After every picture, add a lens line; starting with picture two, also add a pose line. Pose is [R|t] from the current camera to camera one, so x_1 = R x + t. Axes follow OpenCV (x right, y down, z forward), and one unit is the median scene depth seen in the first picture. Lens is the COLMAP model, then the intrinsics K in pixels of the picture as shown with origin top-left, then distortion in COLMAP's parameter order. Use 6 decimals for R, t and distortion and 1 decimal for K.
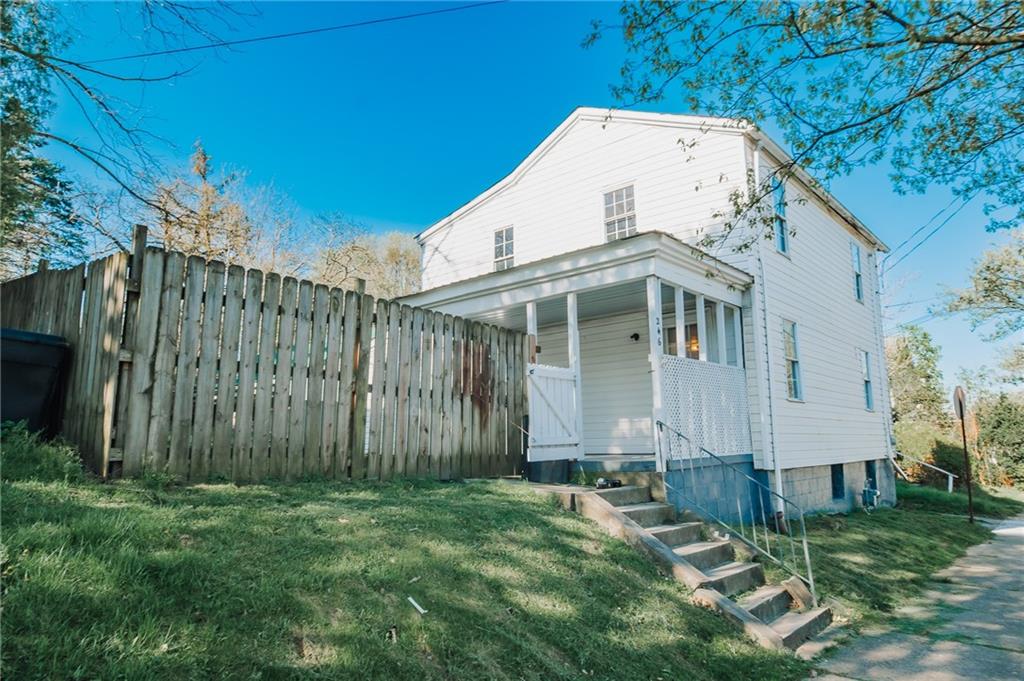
lens RADIAL K [[644.2, 0, 513.6], [0, 644.2, 335.9], [0, 0, 1]] dist [0.005089, -0.006740]
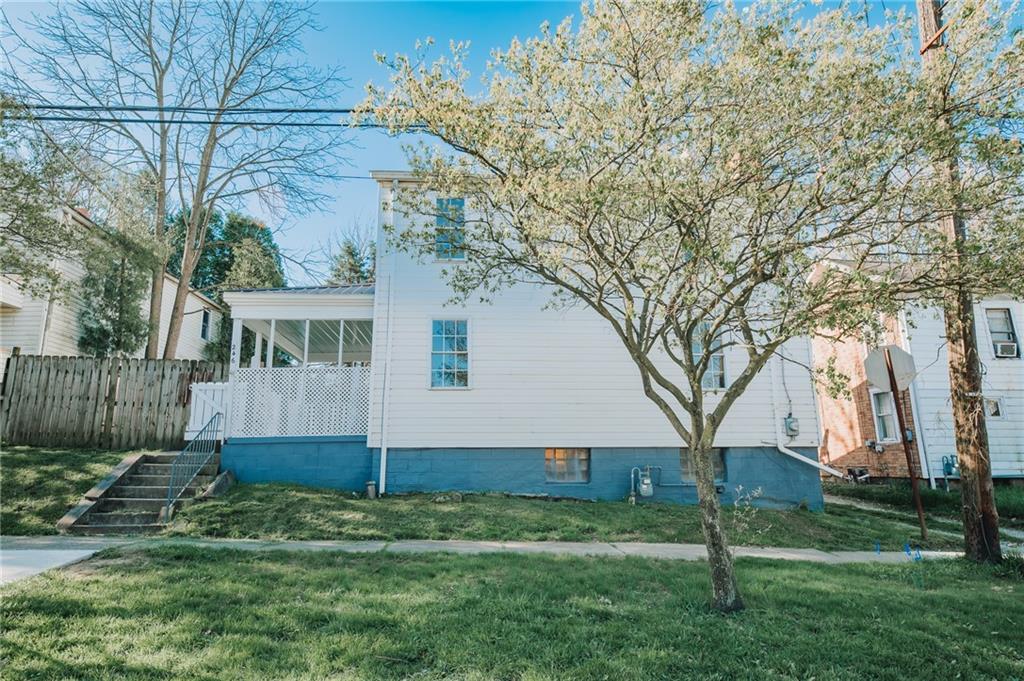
lens RADIAL K [[612.9, 0, 520.6], [0, 612.9, 341.4], [0, 0, 1]] dist [0.009171, 0.000071]
pose [[0.703440, -0.138157, -0.697198, 1.891315], [0.115014, 0.990124, -0.080160, 0.174855], [0.701387, -0.023800, 0.712383, 0.481817]]
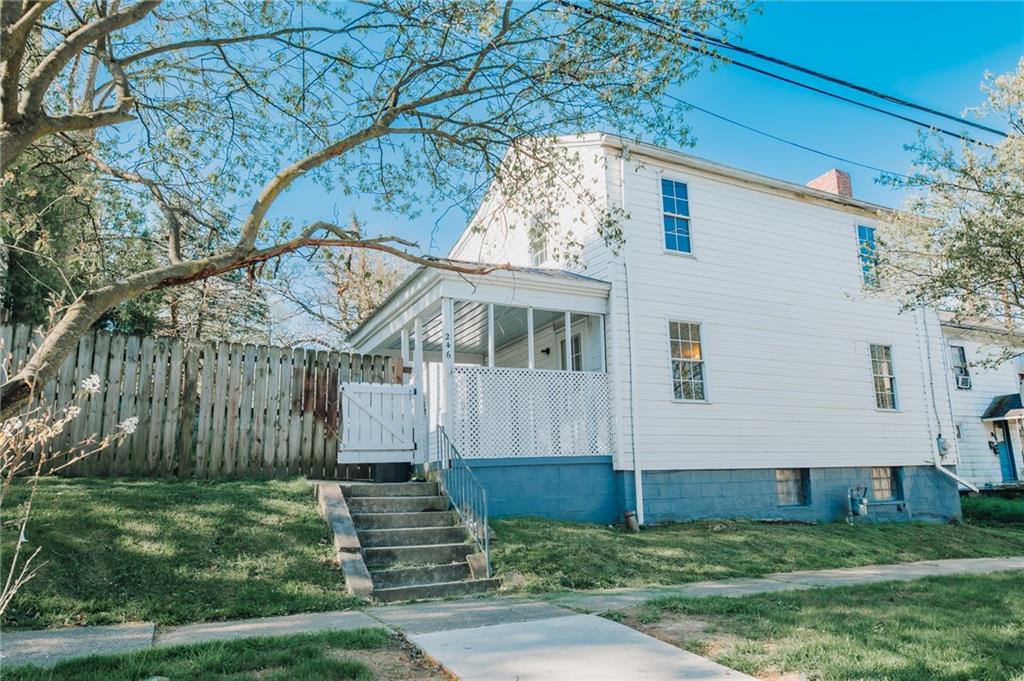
lens RADIAL K [[698.6, 0, 548.9], [0, 698.6, 351.2], [0, 0, 1]] dist [0.005416, 0.002712]
pose [[0.941918, -0.086904, -0.324406, 0.858996], [0.078790, 0.996163, -0.038089, 0.069435], [0.326471, 0.010317, 0.945151, -0.110867]]
